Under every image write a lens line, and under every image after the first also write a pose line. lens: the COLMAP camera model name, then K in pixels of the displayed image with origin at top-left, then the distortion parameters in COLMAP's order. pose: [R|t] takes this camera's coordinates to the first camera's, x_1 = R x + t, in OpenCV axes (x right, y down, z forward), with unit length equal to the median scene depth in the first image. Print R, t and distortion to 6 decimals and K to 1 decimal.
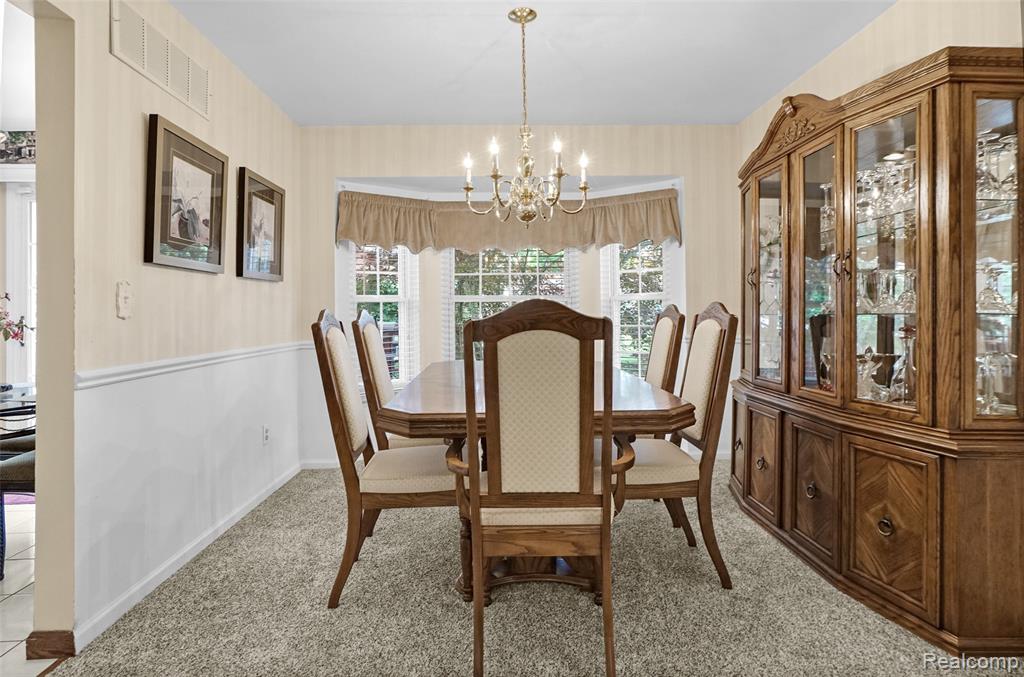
lens RADIAL K [[546.5, 0, 513.1], [0, 546.5, 305.5], [0, 0, 1]] dist [-0.054091, 0.025631]
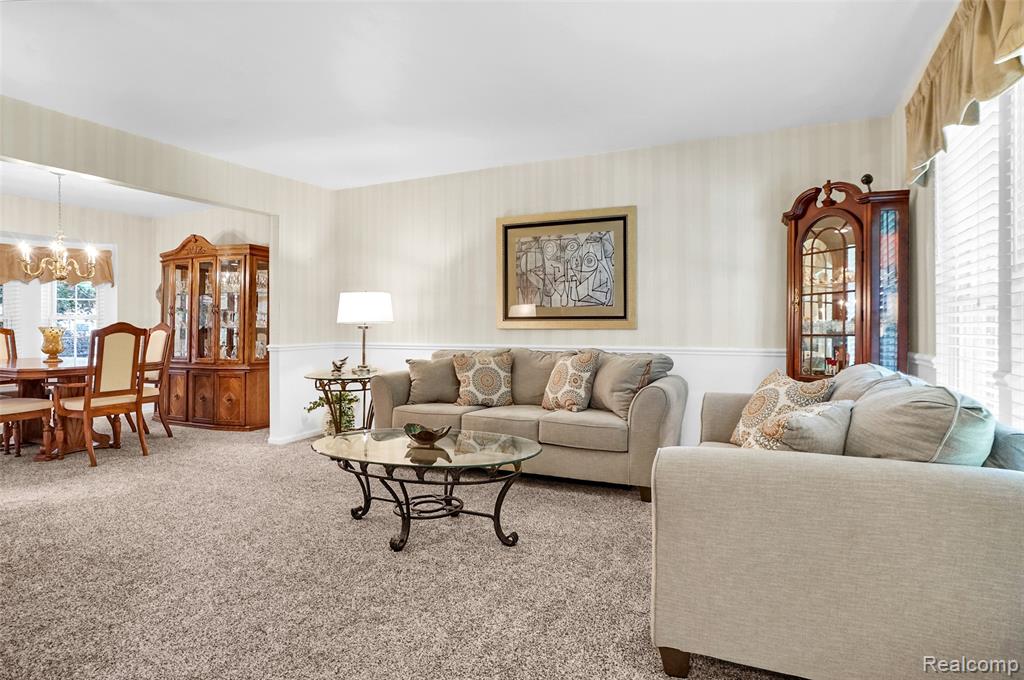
lens RADIAL K [[541.2, 0, 515.4], [0, 541.2, 322.4], [0, 0, 1]] dist [-0.055073, 0.025412]
pose [[0.461563, 0.010379, 0.887047, -0.993927], [-0.011399, 0.999918, -0.005769, -0.012844], [-0.887034, -0.007449, 0.461644, -1.469241]]
